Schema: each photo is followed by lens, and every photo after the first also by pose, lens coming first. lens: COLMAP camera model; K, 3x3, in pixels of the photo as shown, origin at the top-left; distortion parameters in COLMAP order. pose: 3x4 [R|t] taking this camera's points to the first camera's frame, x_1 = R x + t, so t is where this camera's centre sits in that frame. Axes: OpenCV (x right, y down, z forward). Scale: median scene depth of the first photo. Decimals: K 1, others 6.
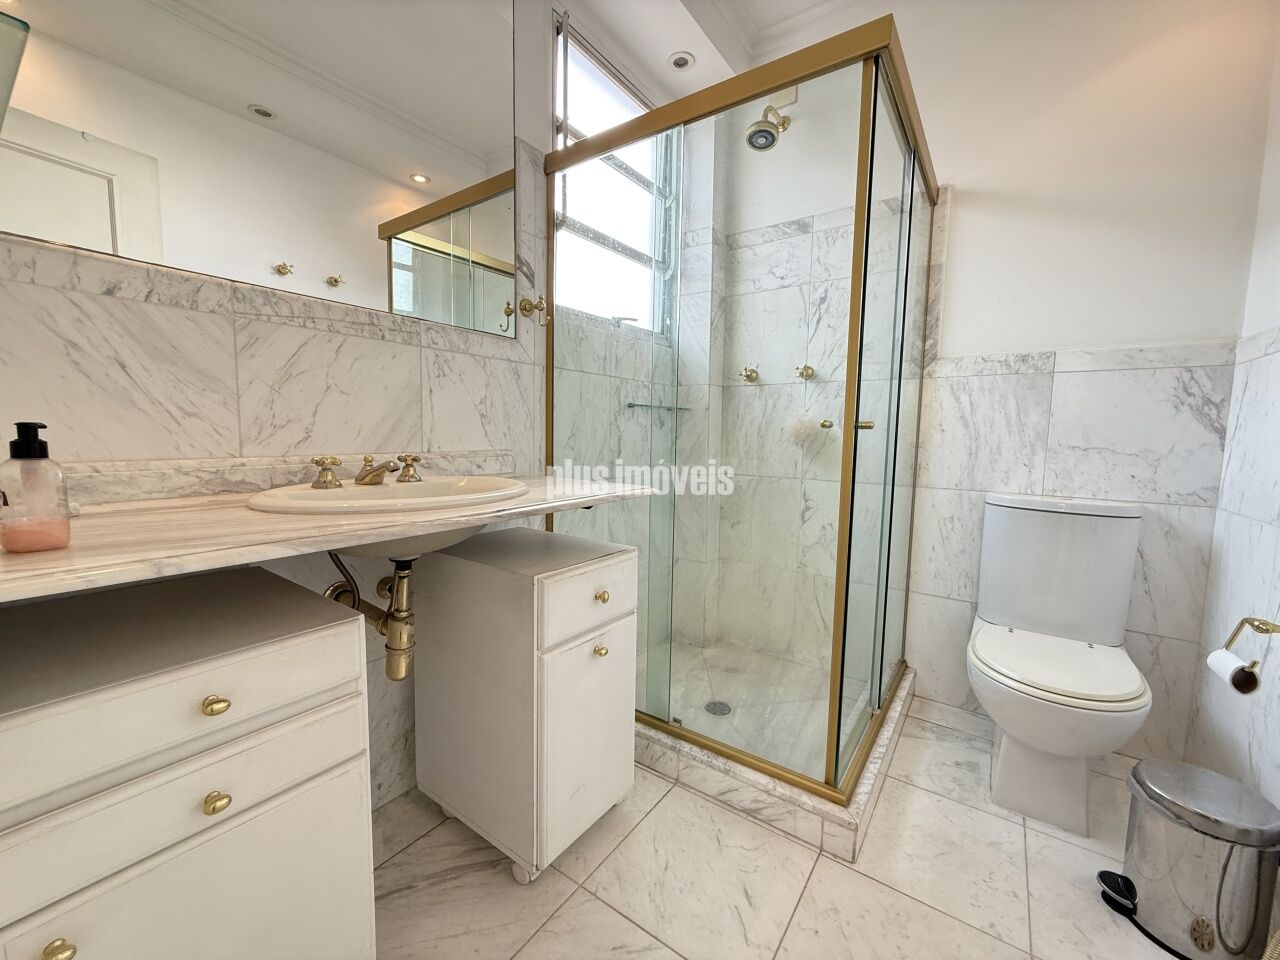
lens RADIAL K [[512.4, 0, 640.0], [0, 512.4, 480.0], [0, 0, 1]] dist [0.001431, 0.000012]
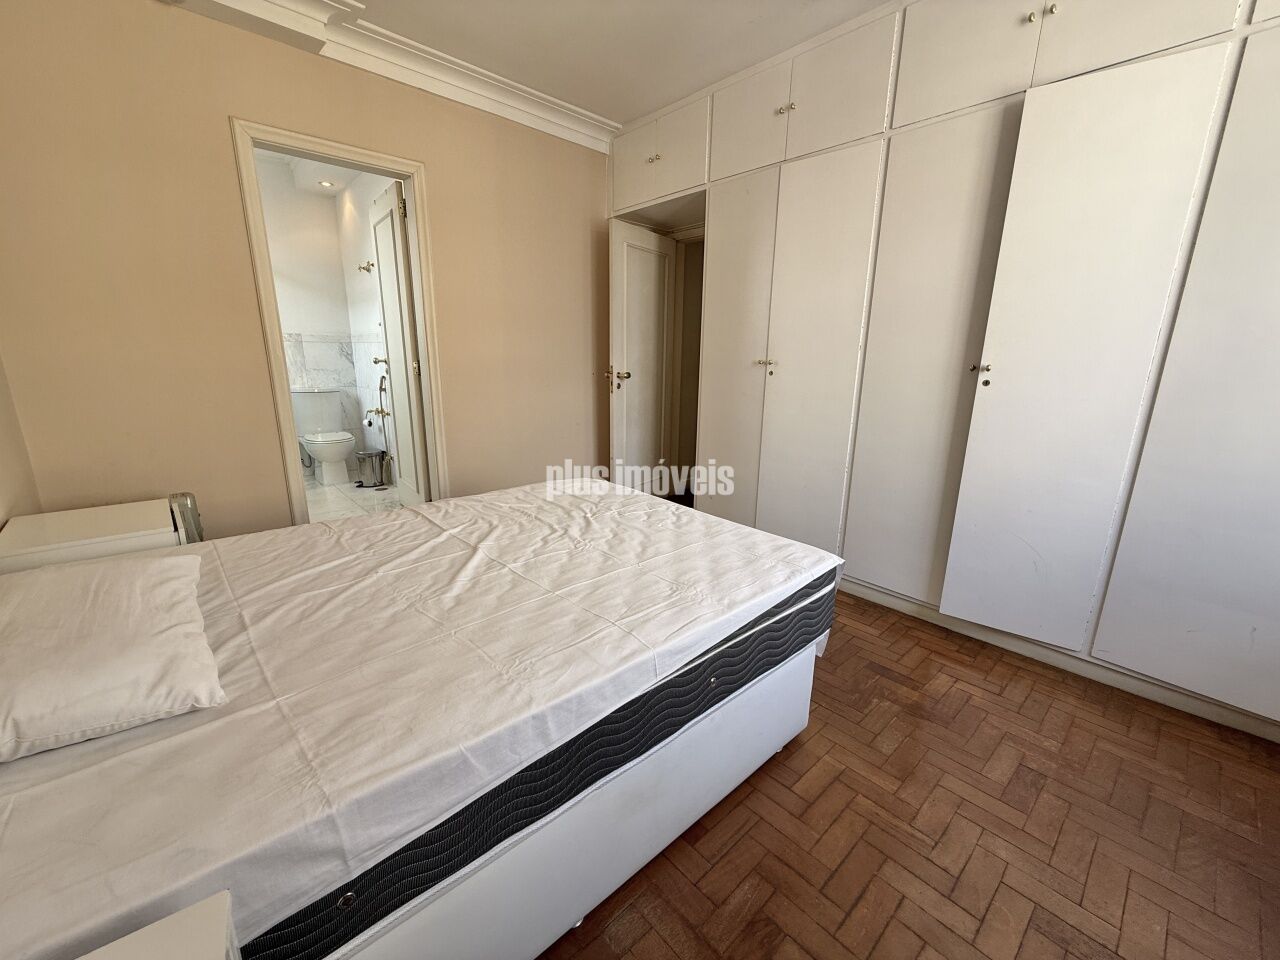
lens RADIAL K [[512.4, 0, 640.0], [0, 512.4, 480.0], [0, 0, 1]] dist [0.001431, 0.000012]
pose [[0.214836, -0.244981, 0.945426, -1.672293], [0.083687, 0.969086, 0.232096, 0.023554], [-0.973058, 0.029257, 0.228697, -1.444118]]
